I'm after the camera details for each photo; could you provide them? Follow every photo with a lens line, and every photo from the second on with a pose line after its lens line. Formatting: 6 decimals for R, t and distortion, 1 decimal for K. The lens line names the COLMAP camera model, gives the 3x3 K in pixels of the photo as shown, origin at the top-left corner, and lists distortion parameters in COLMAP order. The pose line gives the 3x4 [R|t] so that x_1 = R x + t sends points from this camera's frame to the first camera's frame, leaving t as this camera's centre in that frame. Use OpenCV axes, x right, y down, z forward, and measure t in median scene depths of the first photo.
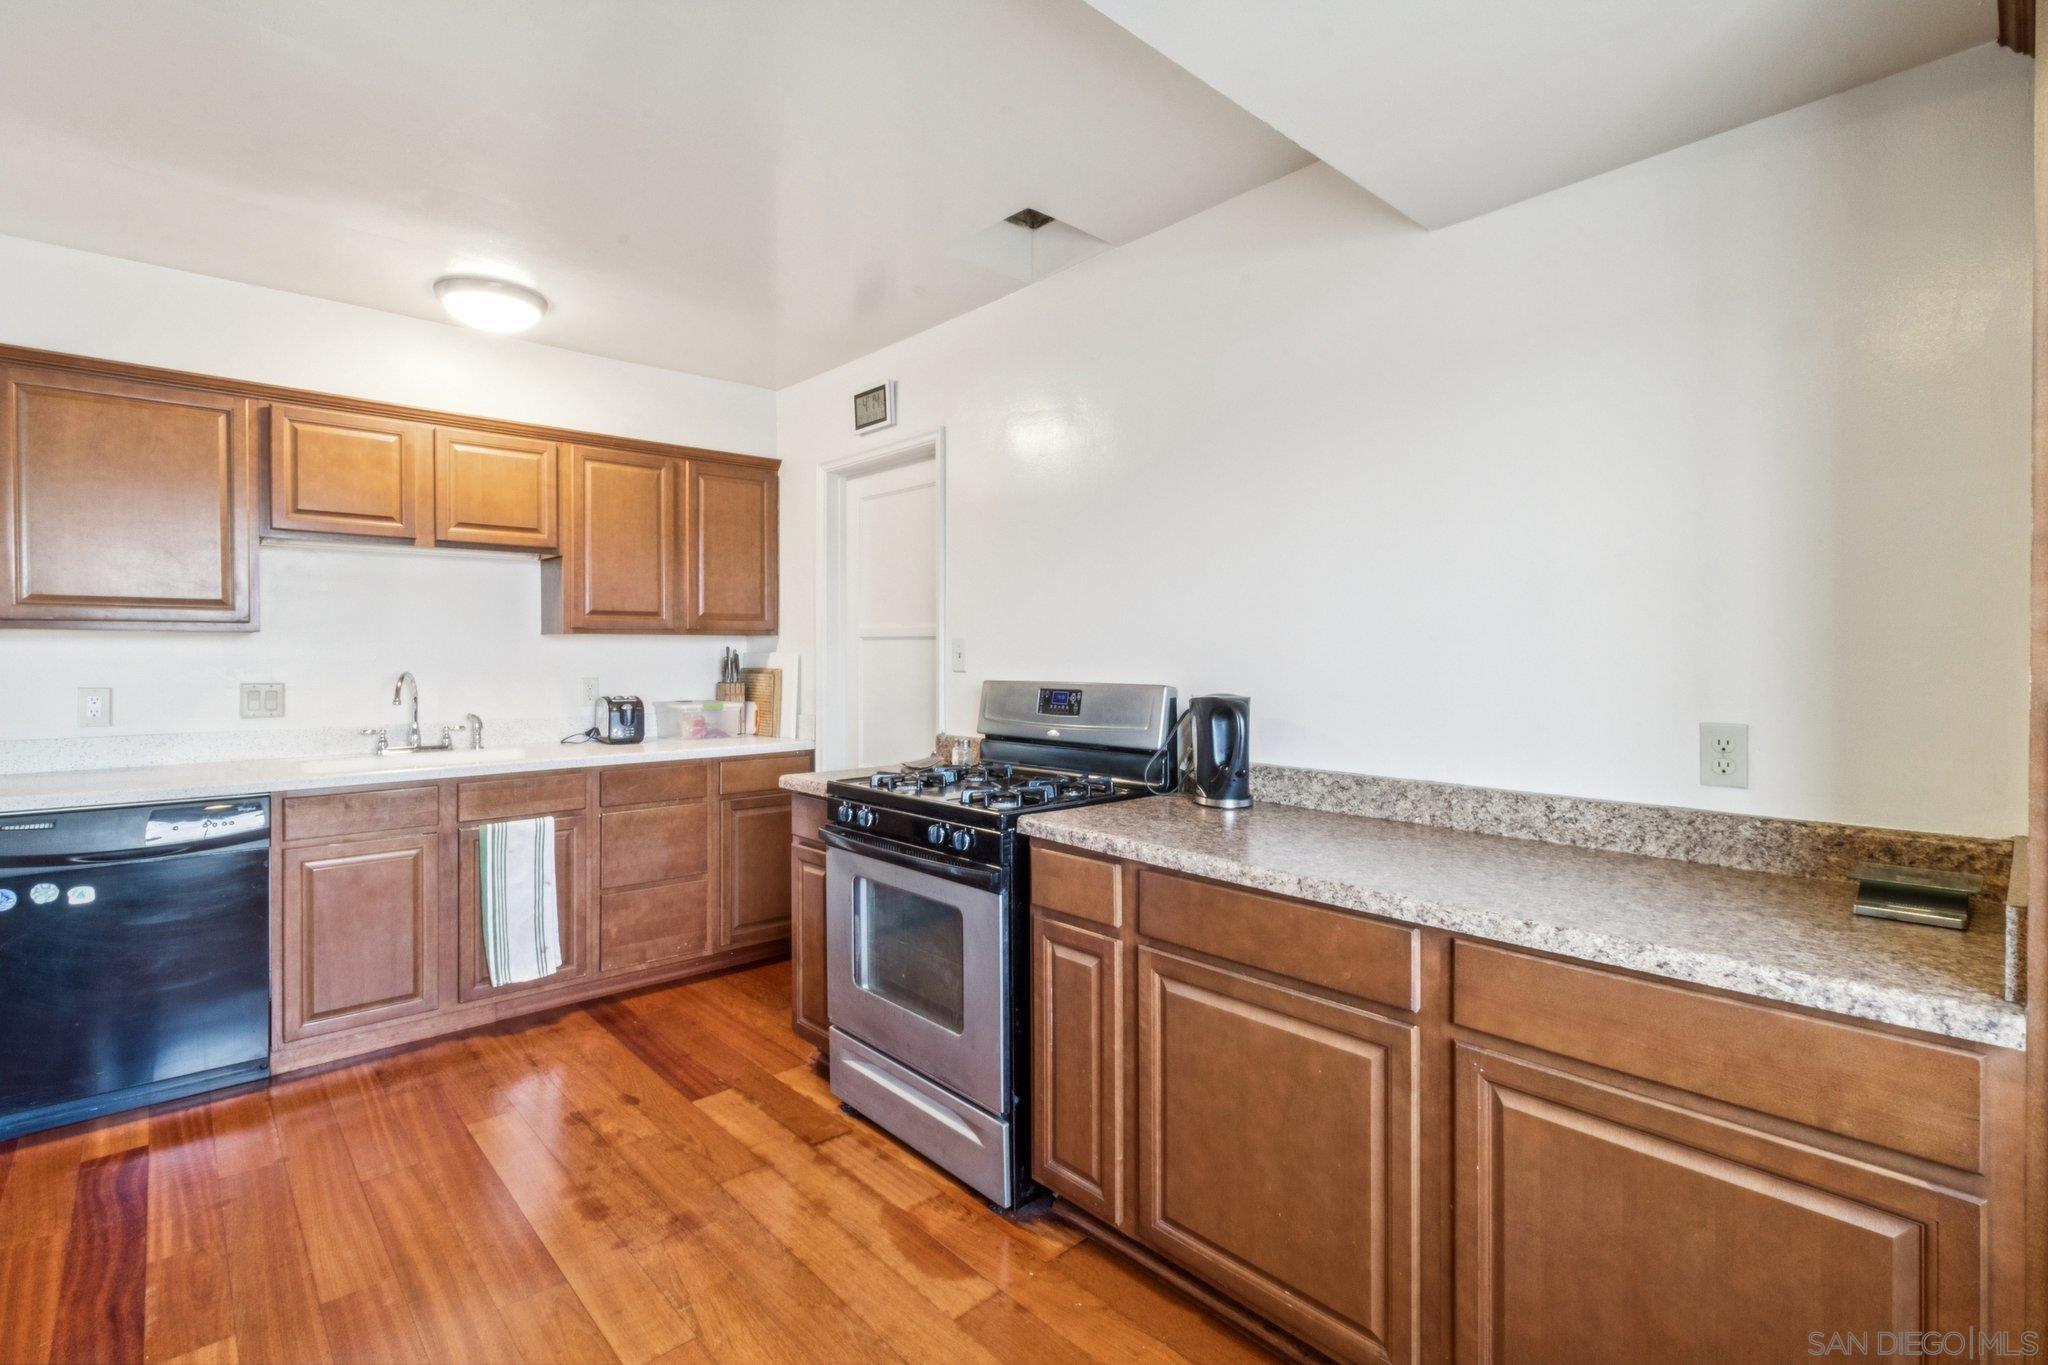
lens RADIAL K [[943.2, 0, 1015.7], [0, 943.2, 660.6], [0, 0, 1]] dist [0.002485, -0.000235]
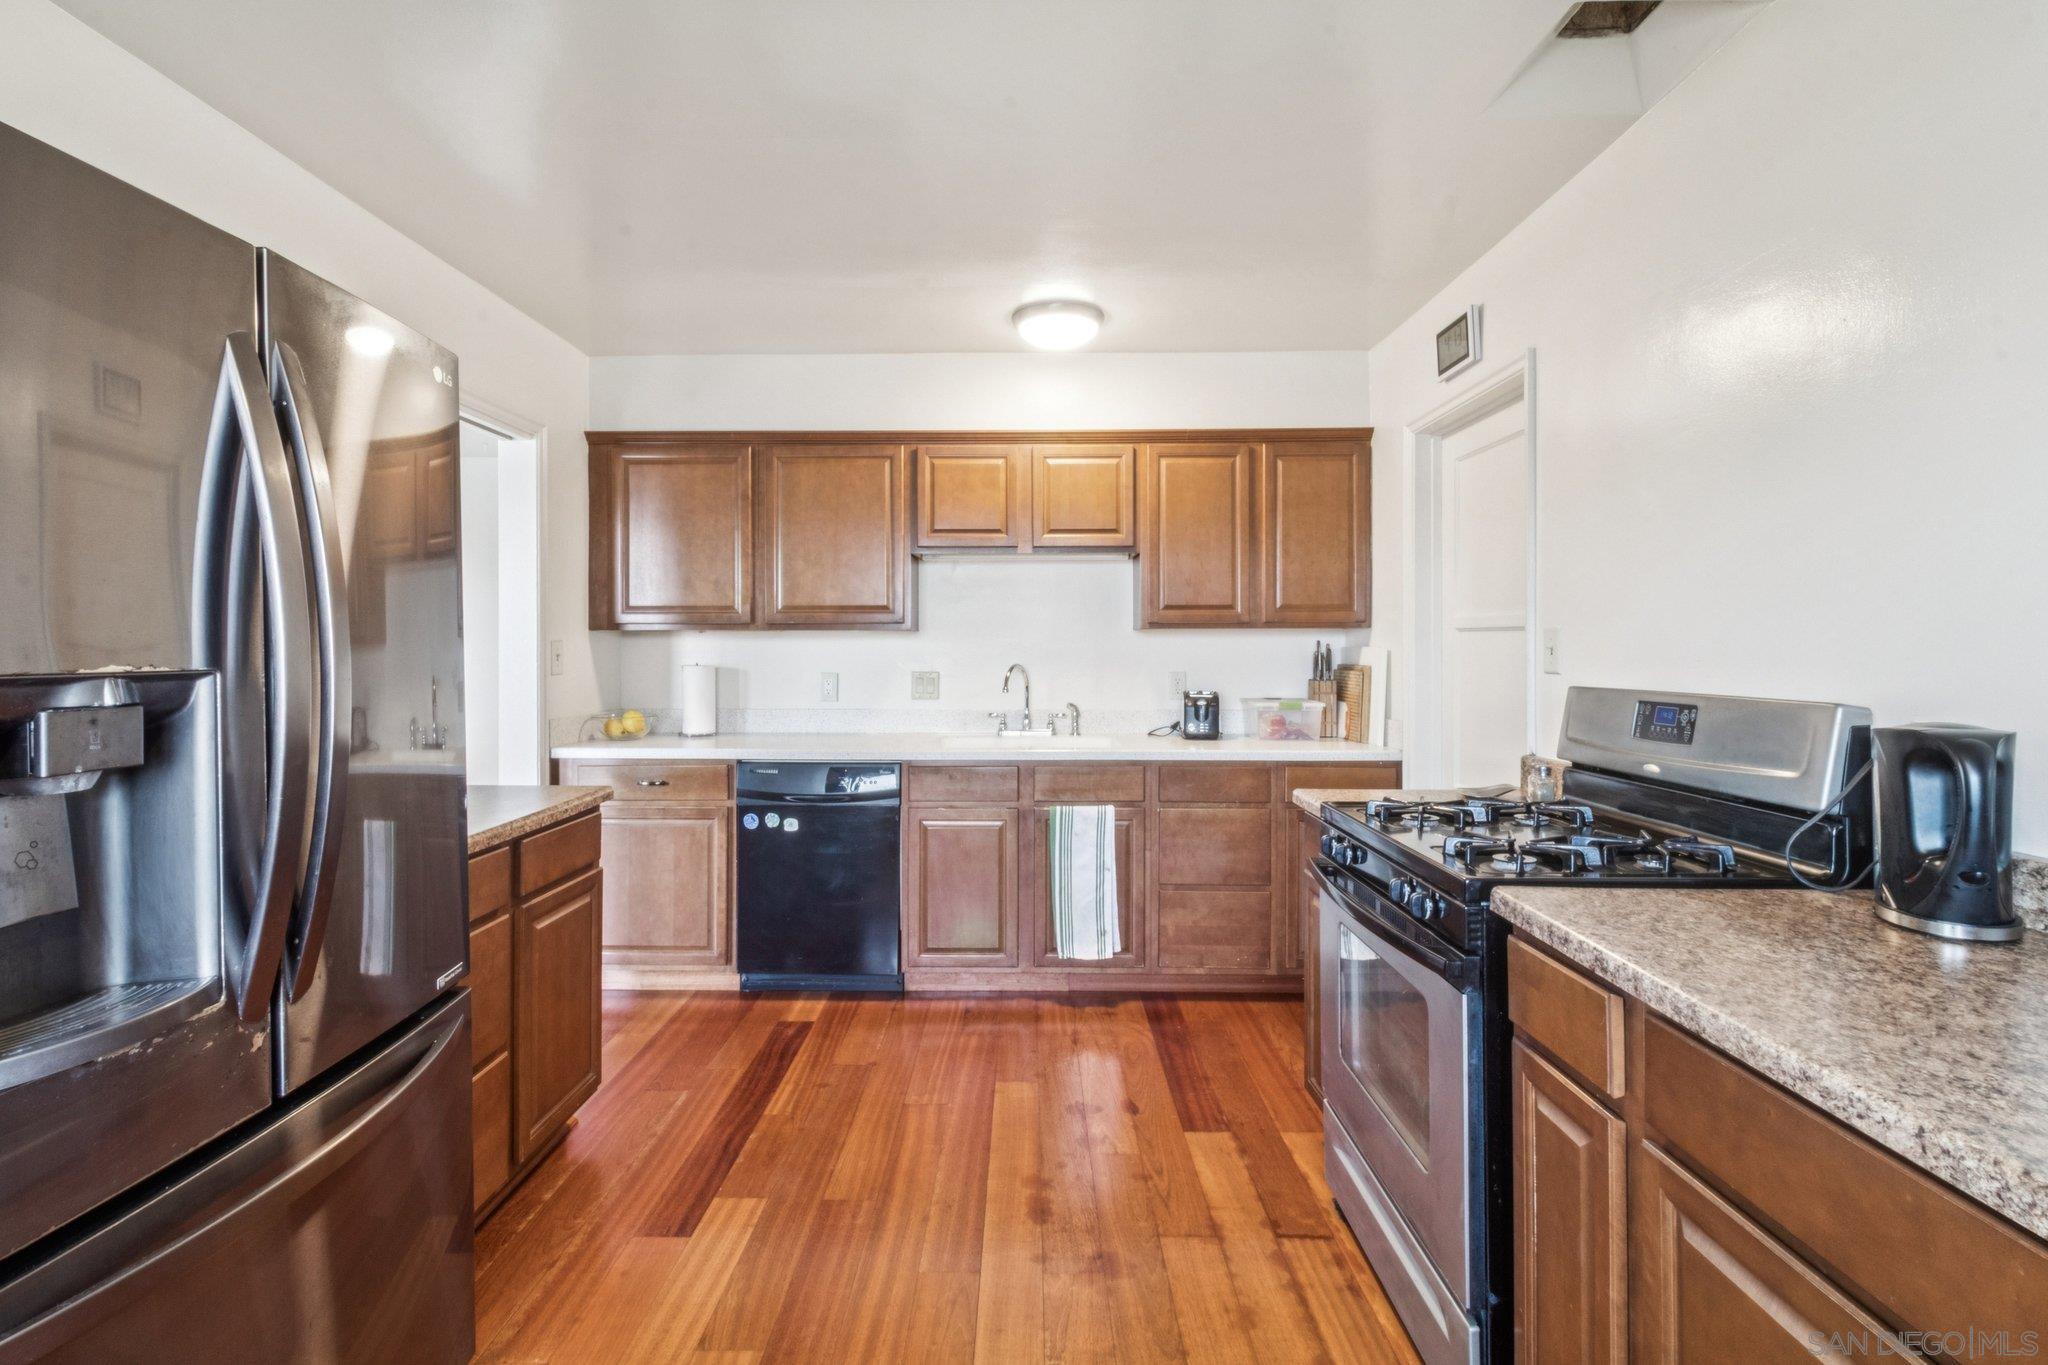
lens RADIAL K [[952.0, 0, 1016.1], [0, 952.0, 645.0], [0, 0, 1]] dist [0.002714, 0.000188]
pose [[0.731099, -0.000894, -0.682271, 0.151561], [-0.005808, 0.999955, -0.007535, -0.002411], [0.682247, 0.009471, 0.731061, 0.171853]]
